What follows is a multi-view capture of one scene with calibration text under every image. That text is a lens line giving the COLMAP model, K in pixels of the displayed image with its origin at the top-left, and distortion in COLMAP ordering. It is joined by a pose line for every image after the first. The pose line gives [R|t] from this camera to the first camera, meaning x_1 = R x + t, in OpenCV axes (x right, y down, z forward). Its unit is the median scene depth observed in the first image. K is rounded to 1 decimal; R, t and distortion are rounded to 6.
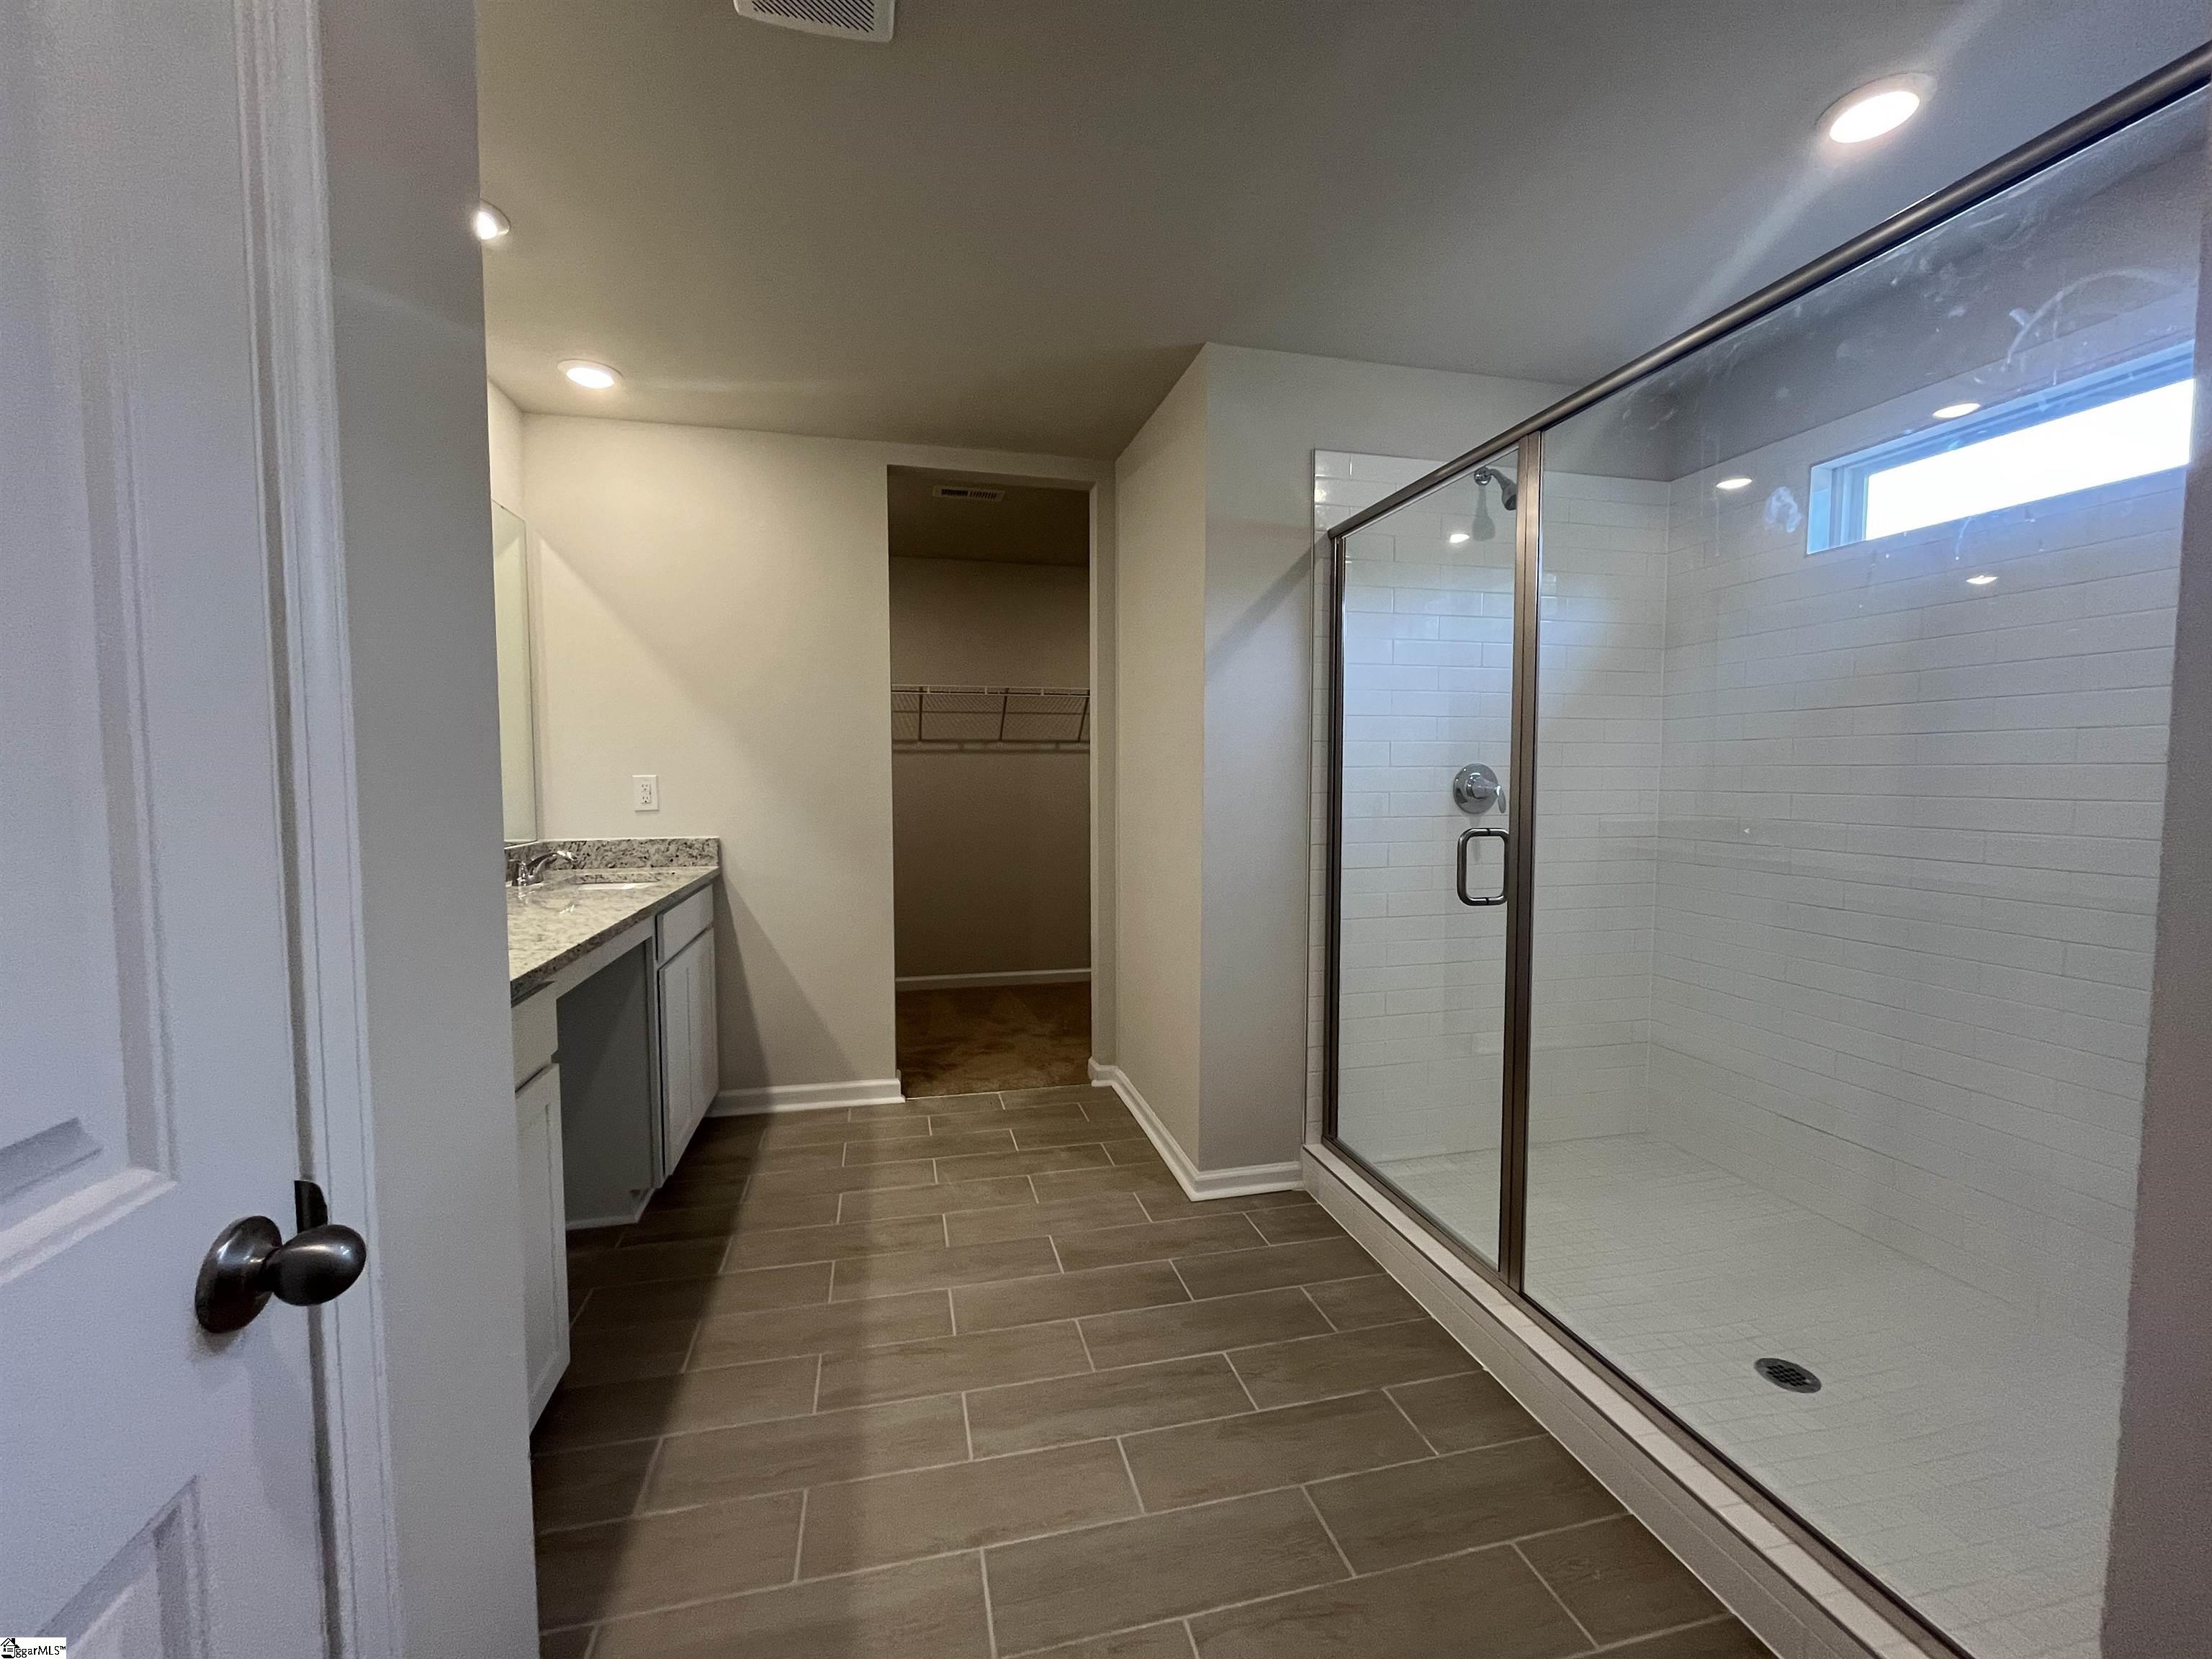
lens RADIAL K [[891.7, 0, 1104.8], [0, 891.7, 829.5], [0, 0, 1]] dist [0.000949, -0.000674]
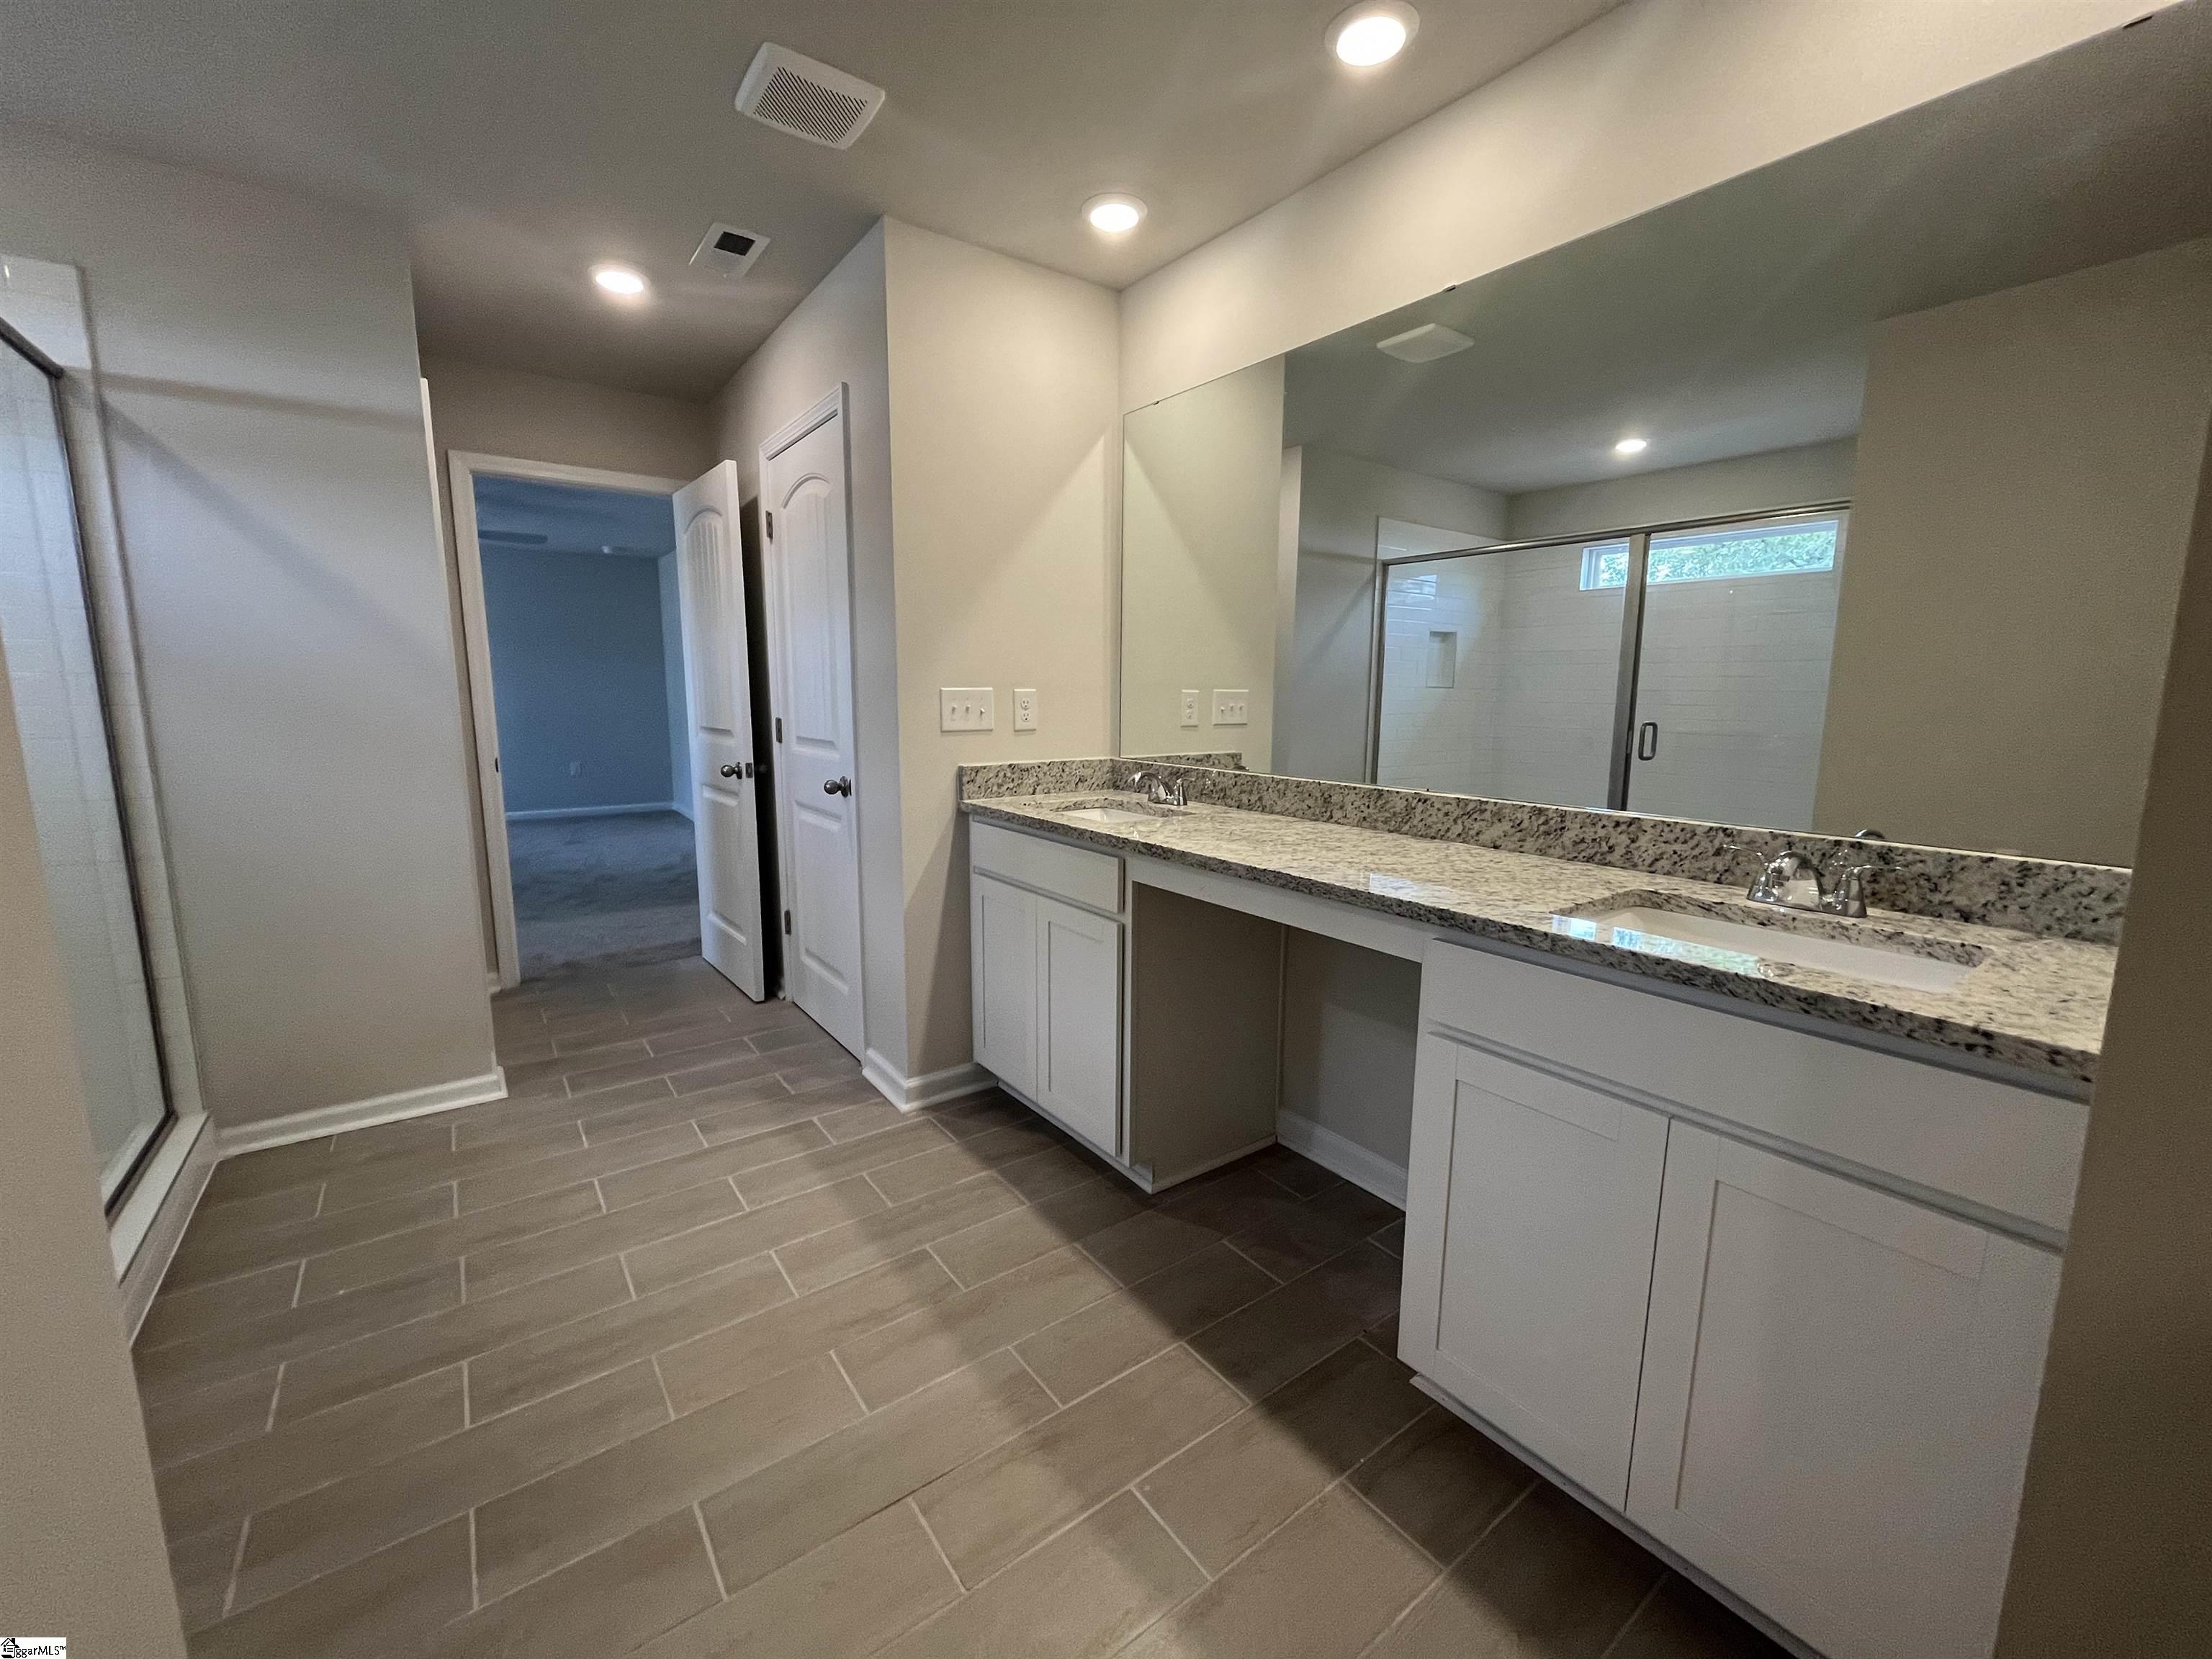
lens RADIAL K [[891.7, 0, 1101.1], [0, 891.7, 823.0], [0, 0, 1]] dist [0.000949, -0.000674]
pose [[-0.925790, 0.057398, -0.373656, -0.125002], [-0.019365, 0.979909, 0.198504, -0.104656], [0.377543, 0.191009, -0.906078, 1.868688]]
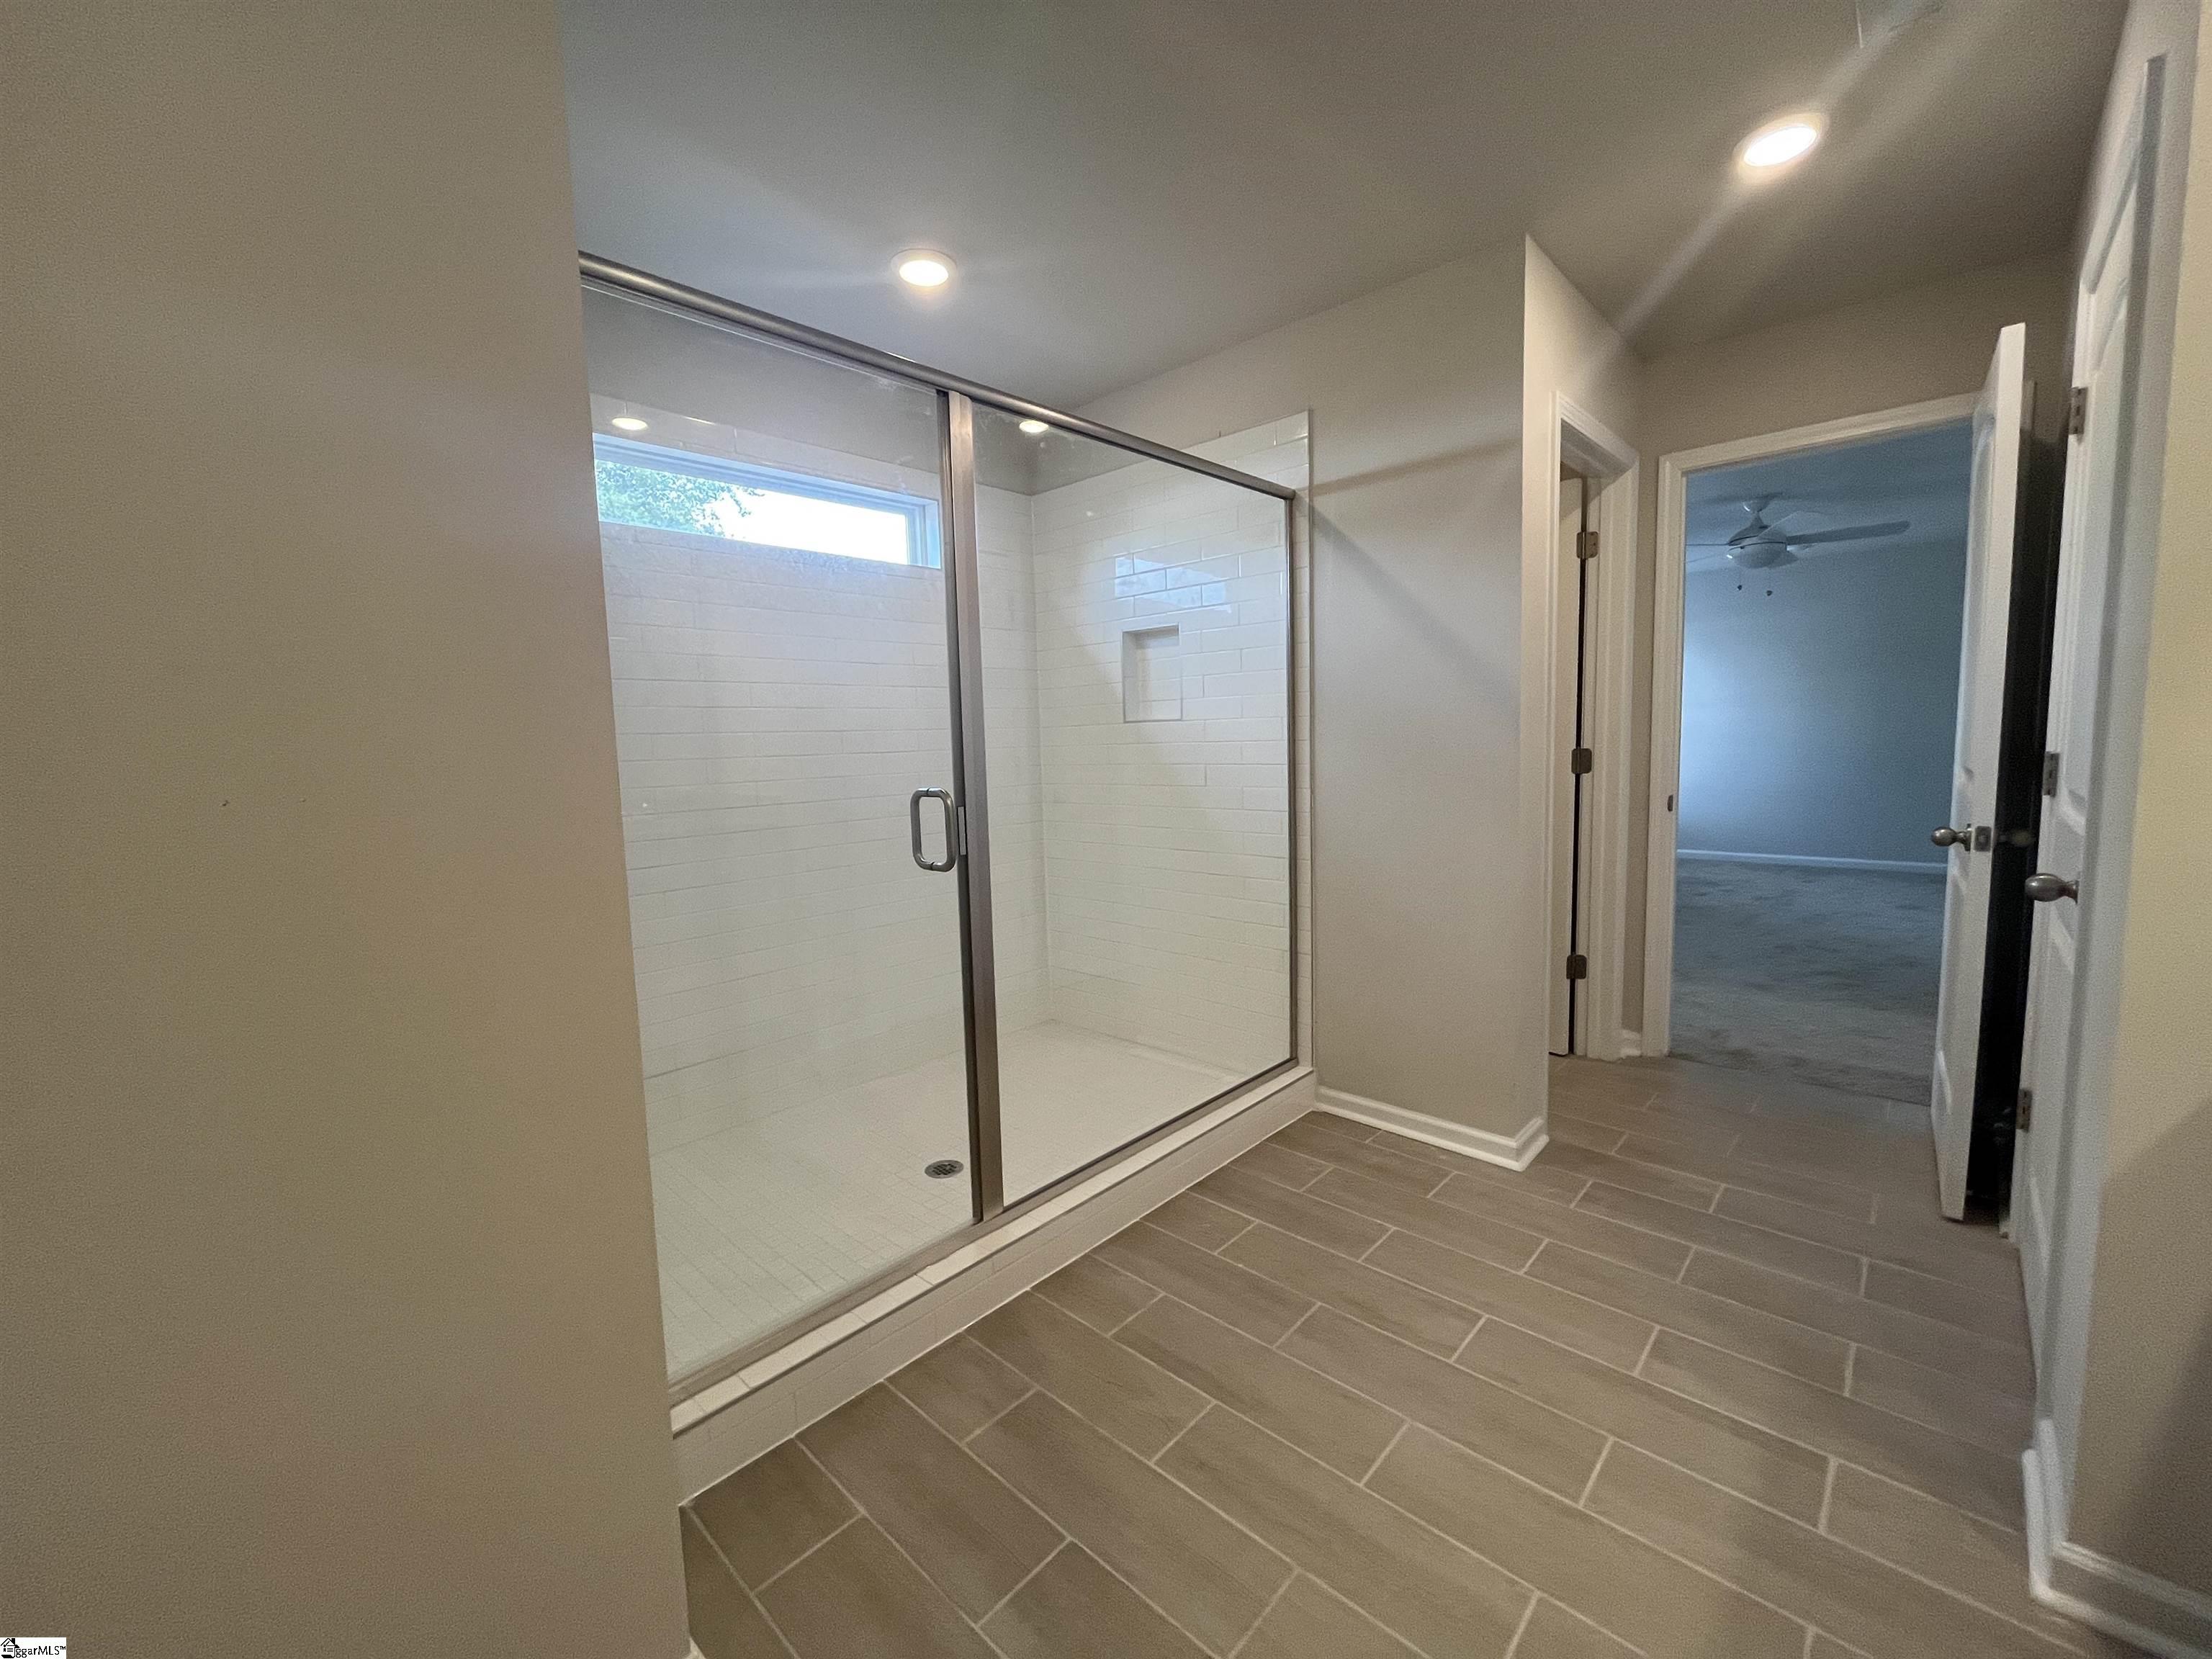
lens RADIAL K [[891.7, 0, 1090.2], [0, 891.7, 823.9], [0, 0, 1]] dist [0.000949, -0.000674]
pose [[-0.541363, -0.061269, 0.838553, -0.472519], [0.075950, 0.989700, 0.121345, -0.069494], [-0.837351, 0.129380, -0.531134, 1.424466]]
